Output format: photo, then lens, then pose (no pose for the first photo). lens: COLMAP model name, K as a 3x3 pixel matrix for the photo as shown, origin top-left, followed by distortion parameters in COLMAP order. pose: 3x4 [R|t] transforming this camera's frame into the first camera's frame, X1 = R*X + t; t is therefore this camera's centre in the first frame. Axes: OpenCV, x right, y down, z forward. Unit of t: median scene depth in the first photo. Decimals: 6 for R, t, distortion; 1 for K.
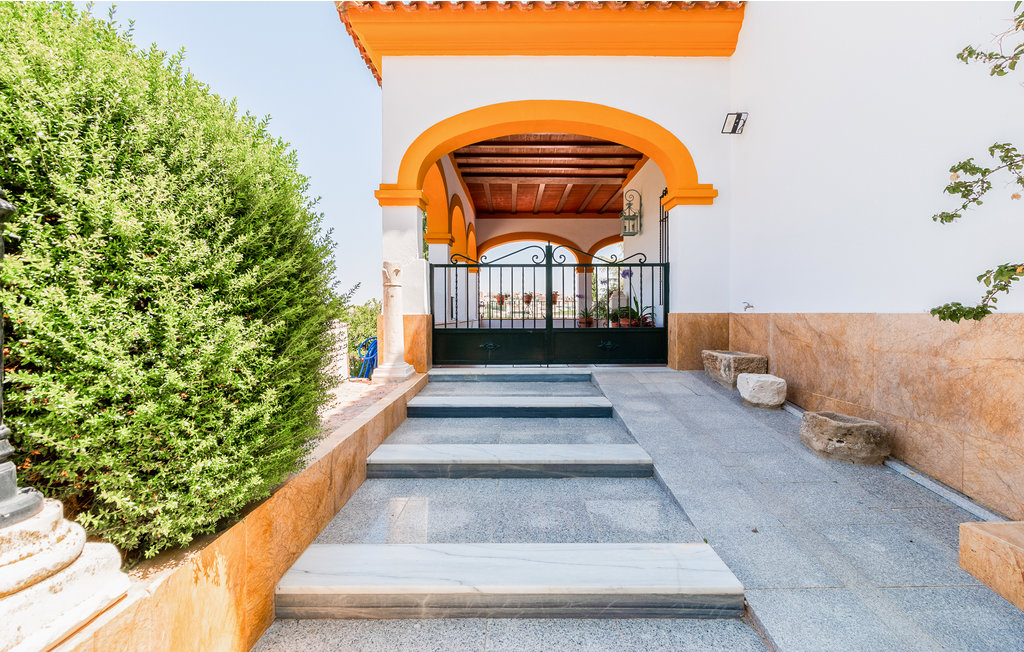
lens RADIAL K [[479.1, 0, 511.3], [0, 479.1, 320.1], [0, 0, 1]] dist [-0.006462, -0.000218]
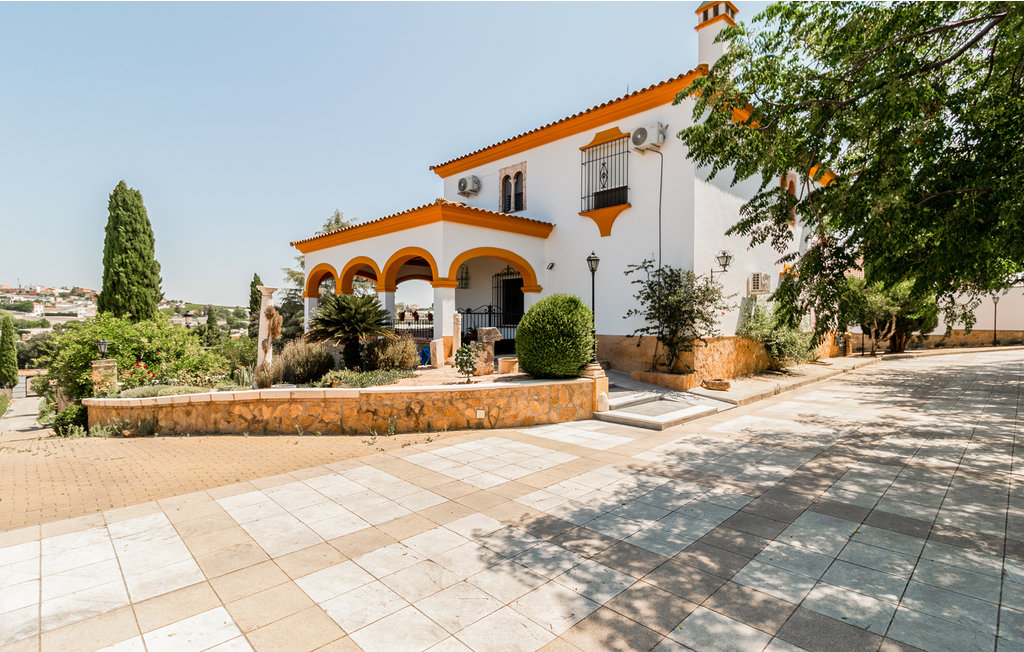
lens RADIAL K [[479.1, 0, 512.5], [0, 479.1, 324.6], [0, 0, 1]] dist [-0.006462, -0.000218]
pose [[0.714609, 0.001852, 0.699522, -3.241922], [-0.002001, 0.999998, -0.000604, -0.118346], [-0.699522, -0.000968, 0.714611, -1.692498]]
